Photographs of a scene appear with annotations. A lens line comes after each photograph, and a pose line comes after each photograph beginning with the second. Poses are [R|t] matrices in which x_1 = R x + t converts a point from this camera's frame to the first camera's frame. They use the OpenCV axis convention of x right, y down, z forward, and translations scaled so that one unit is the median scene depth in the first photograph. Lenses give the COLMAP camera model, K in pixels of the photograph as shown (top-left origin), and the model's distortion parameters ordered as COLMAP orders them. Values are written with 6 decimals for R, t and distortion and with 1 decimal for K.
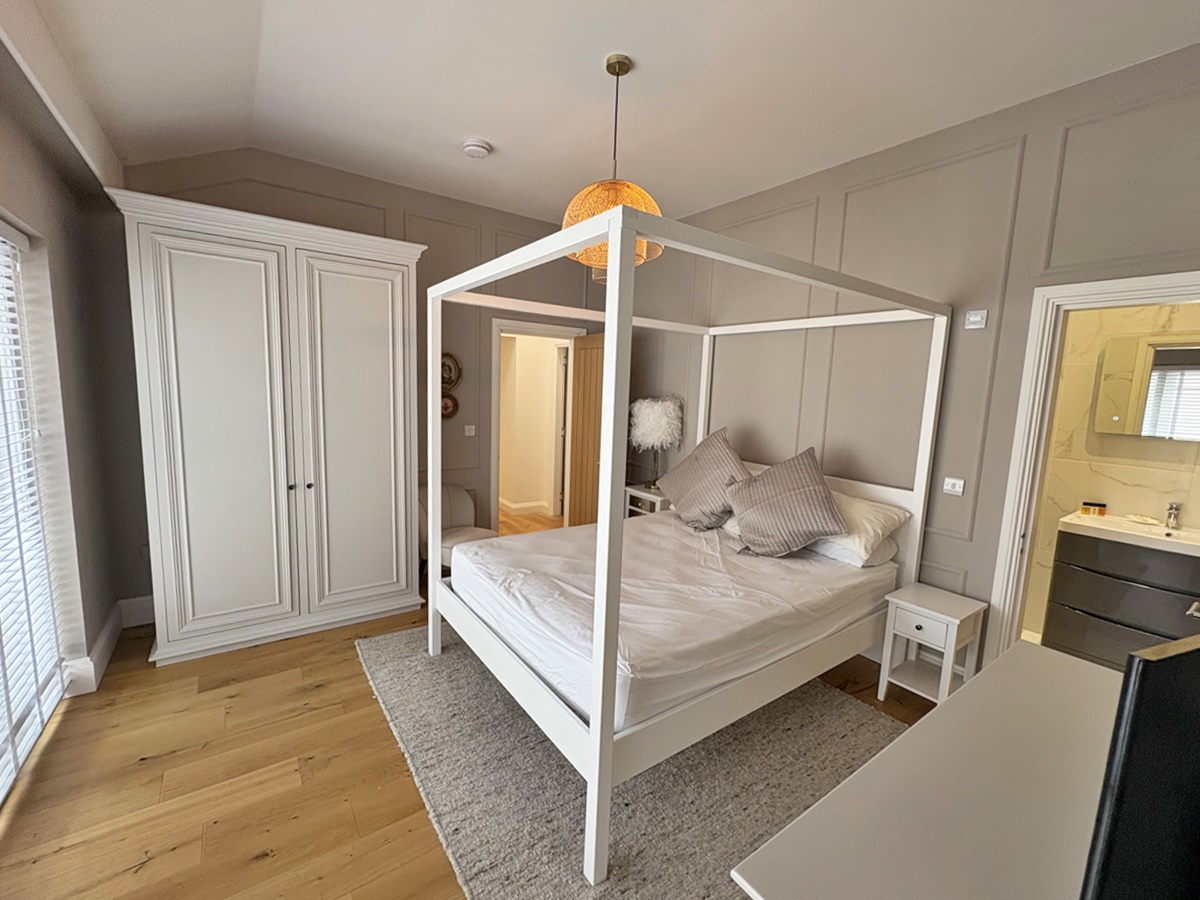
lens RADIAL K [[515.1, 0, 595.0], [0, 515.1, 447.9], [0, 0, 1]] dist [0.002815, 0.000296]
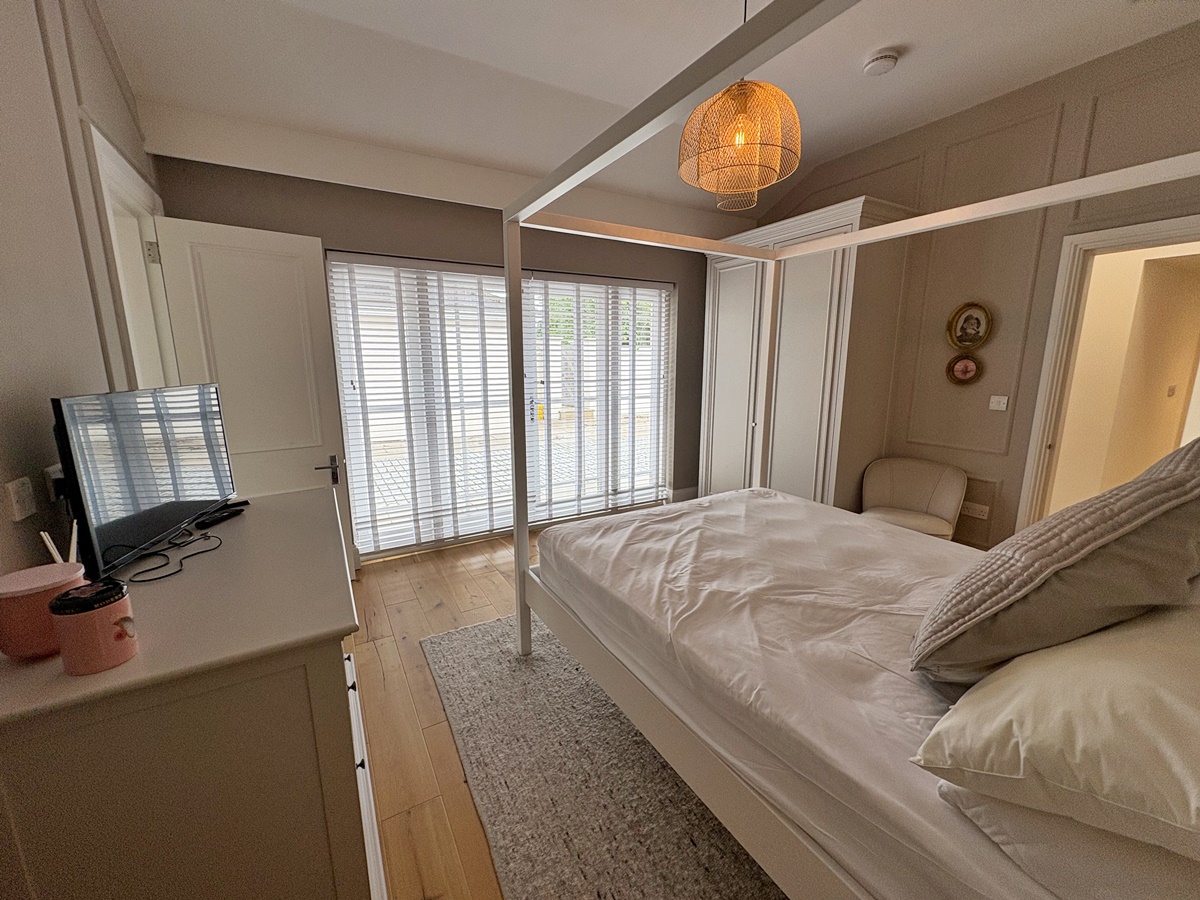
lens RADIAL K [[479.7, 0, 603.1], [0, 479.7, 450.5], [0, 0, 1]] dist [0.000443, 0.000542]
pose [[-0.085361, 0.149531, -0.985065, 0.817495], [-0.121389, 0.979748, 0.159243, -0.011399], [0.988928, 0.133169, -0.065481, 0.782481]]
